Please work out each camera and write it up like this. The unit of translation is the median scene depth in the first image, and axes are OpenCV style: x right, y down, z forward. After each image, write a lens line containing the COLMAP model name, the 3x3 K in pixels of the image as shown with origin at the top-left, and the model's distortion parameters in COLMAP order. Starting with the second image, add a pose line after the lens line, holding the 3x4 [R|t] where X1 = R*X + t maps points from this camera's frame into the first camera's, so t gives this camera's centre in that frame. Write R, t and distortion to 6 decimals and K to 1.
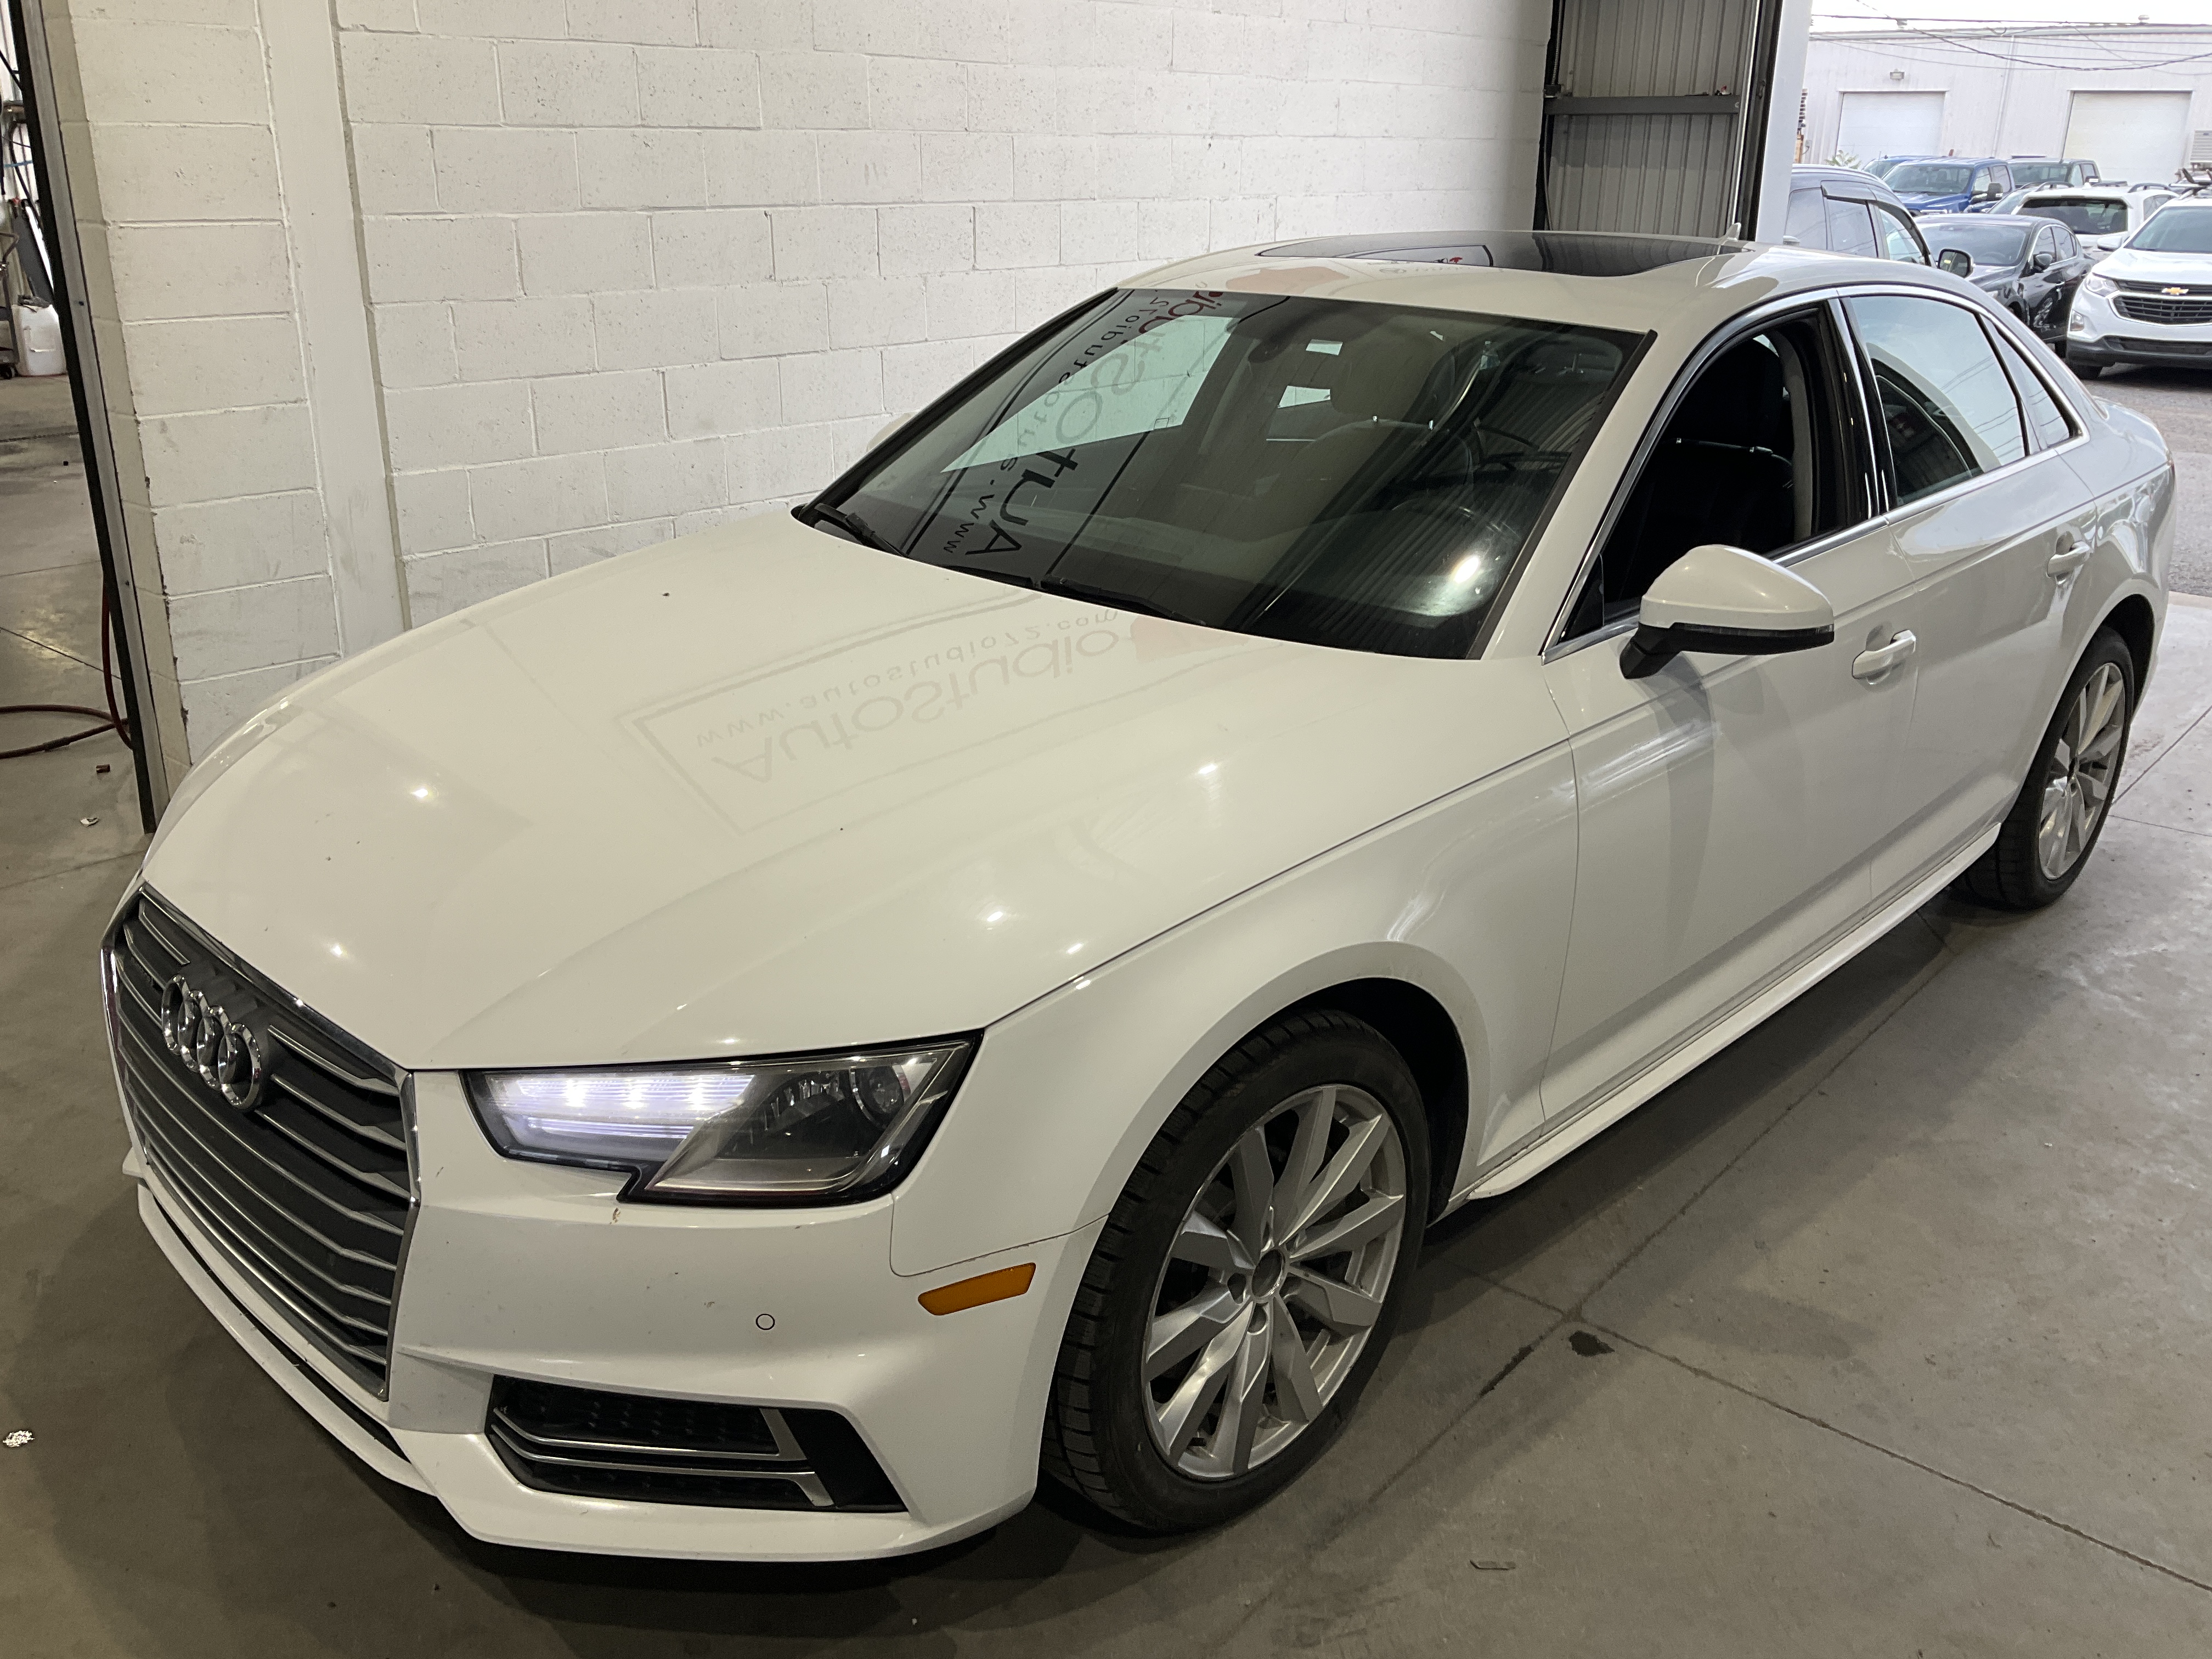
lens RADIAL K [[1915.0, 0, 1105.7], [0, 1915.0, 835.1], [0, 0, 1]] dist [0.045195, -0.028105]
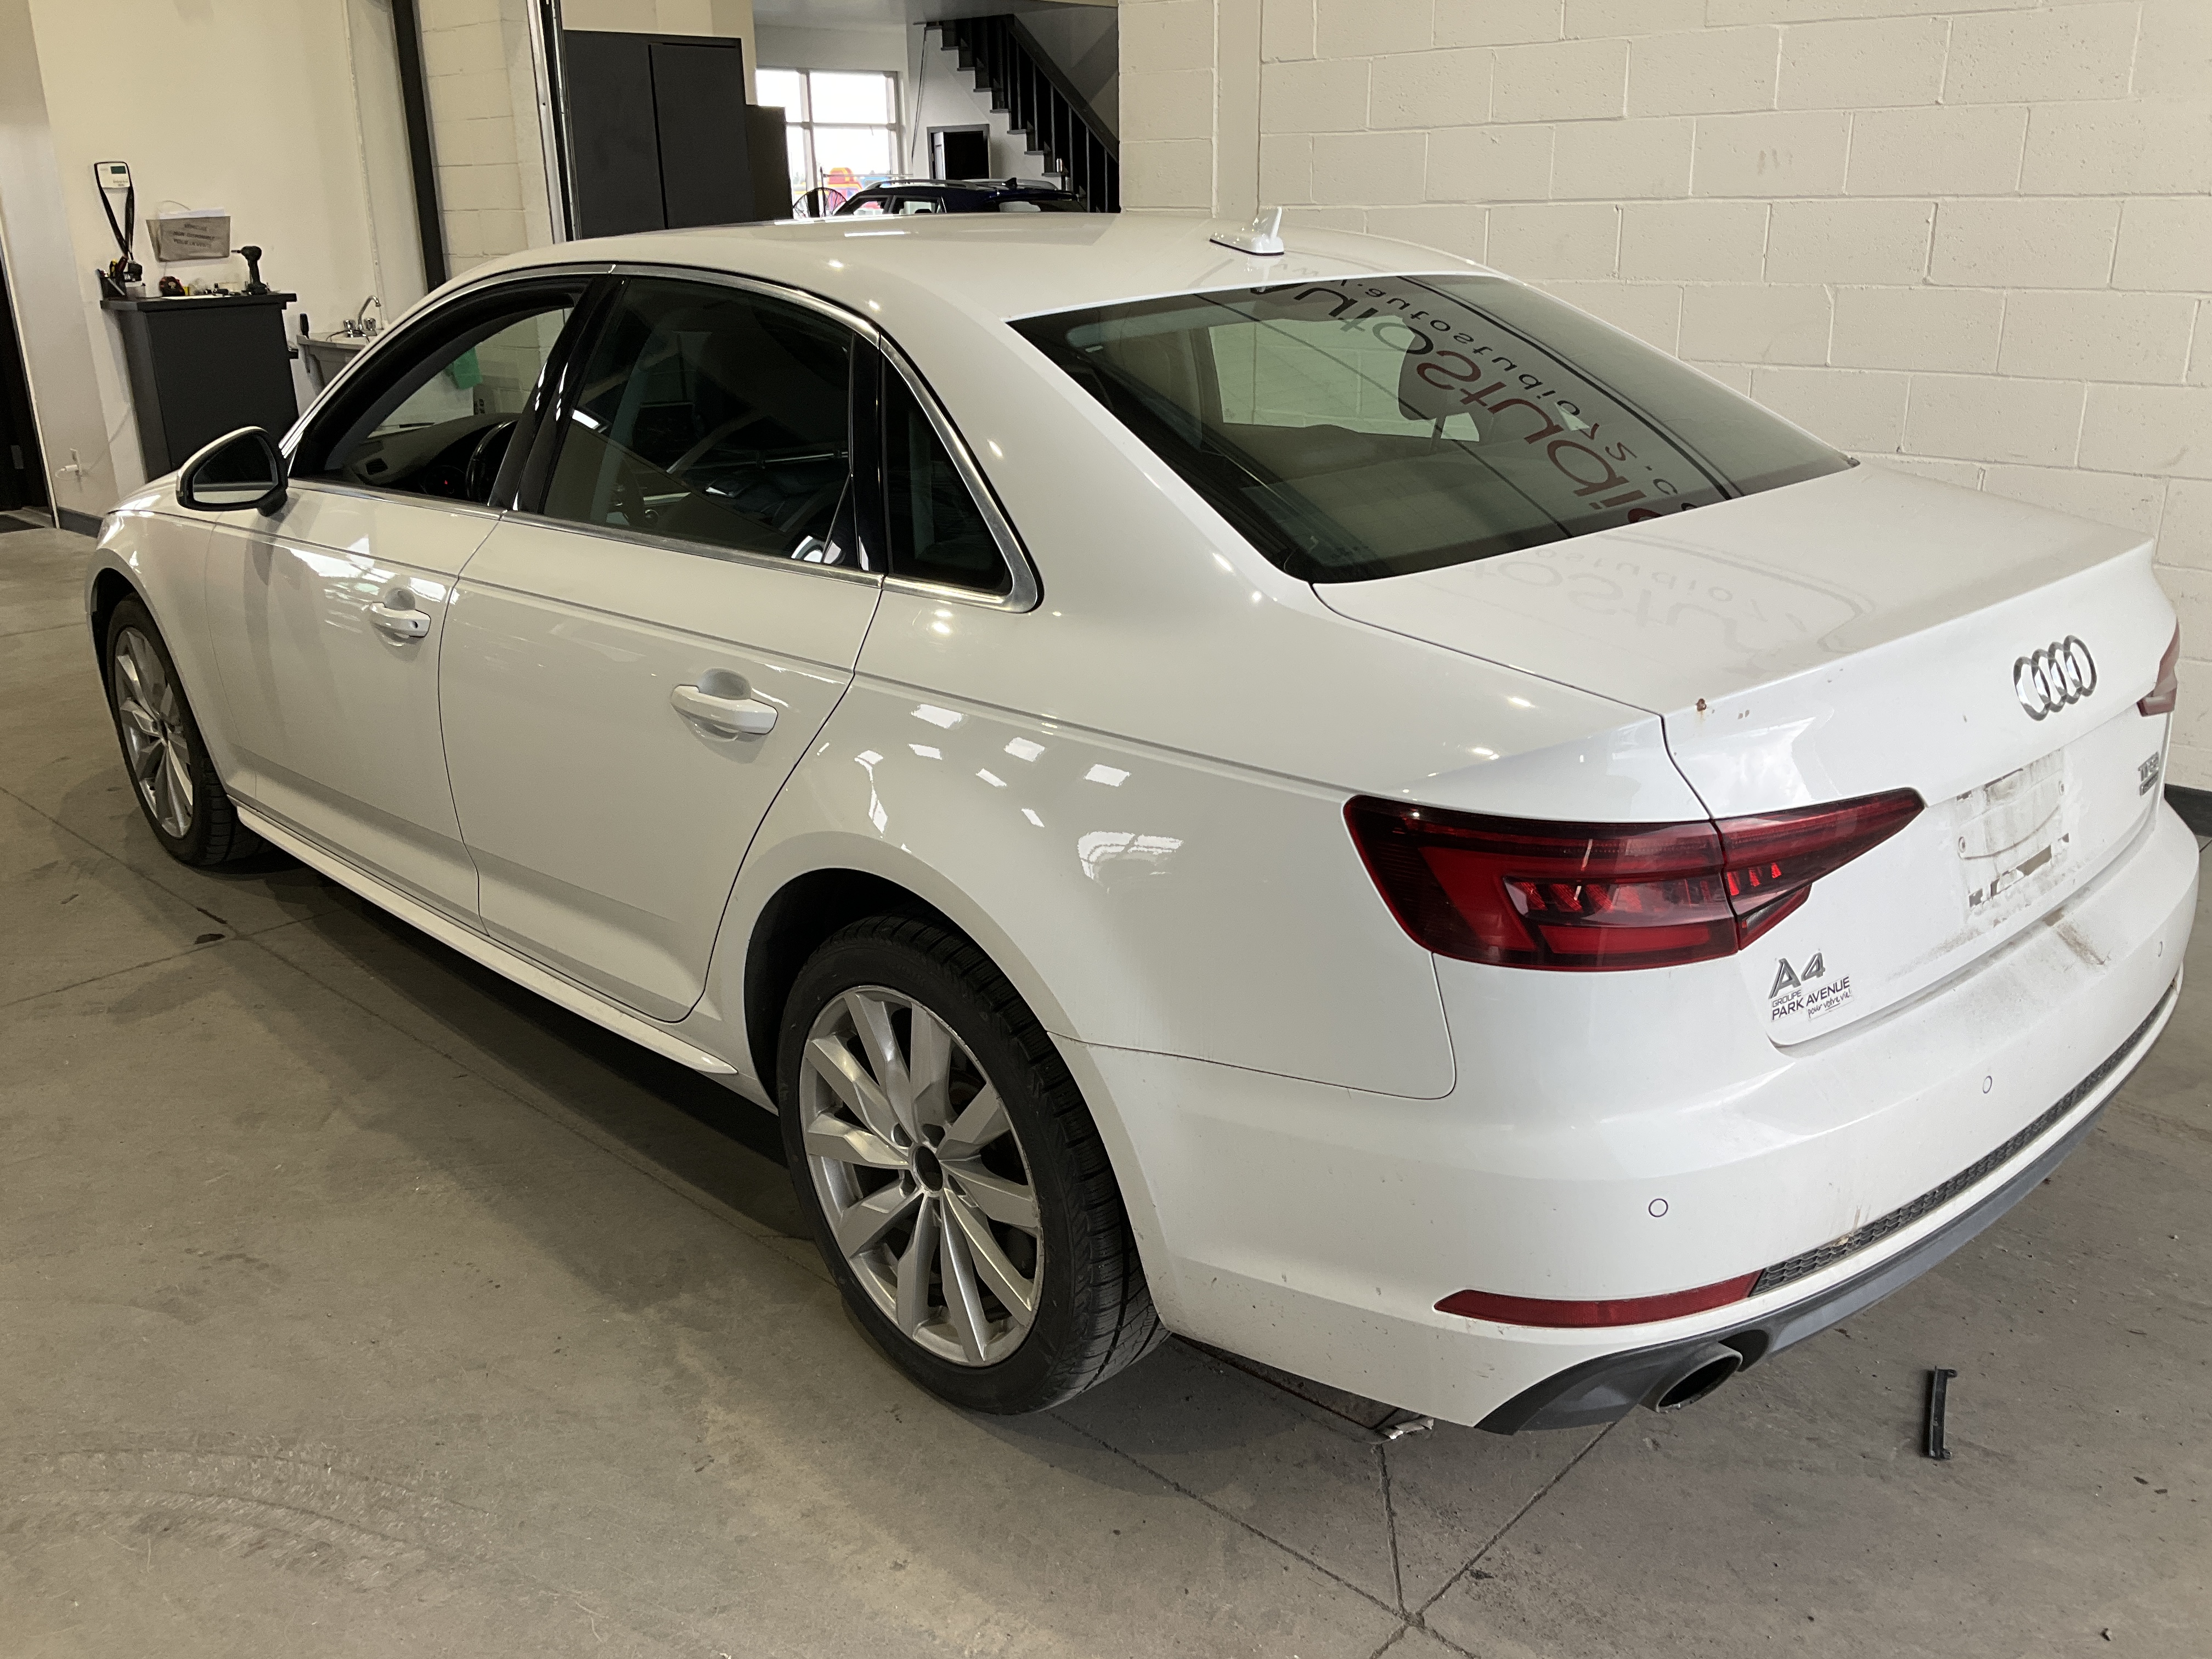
lens RADIAL K [[1915.0, 0, 1102.7], [0, 1915.0, 828.3], [0, 0, 1]] dist [0.045195, -0.028105]
pose [[-0.079699, 0.318486, -0.944571, 1.509804], [-0.322538, 0.888371, 0.326751, -0.503739], [0.943195, 0.330702, 0.031922, 1.495730]]
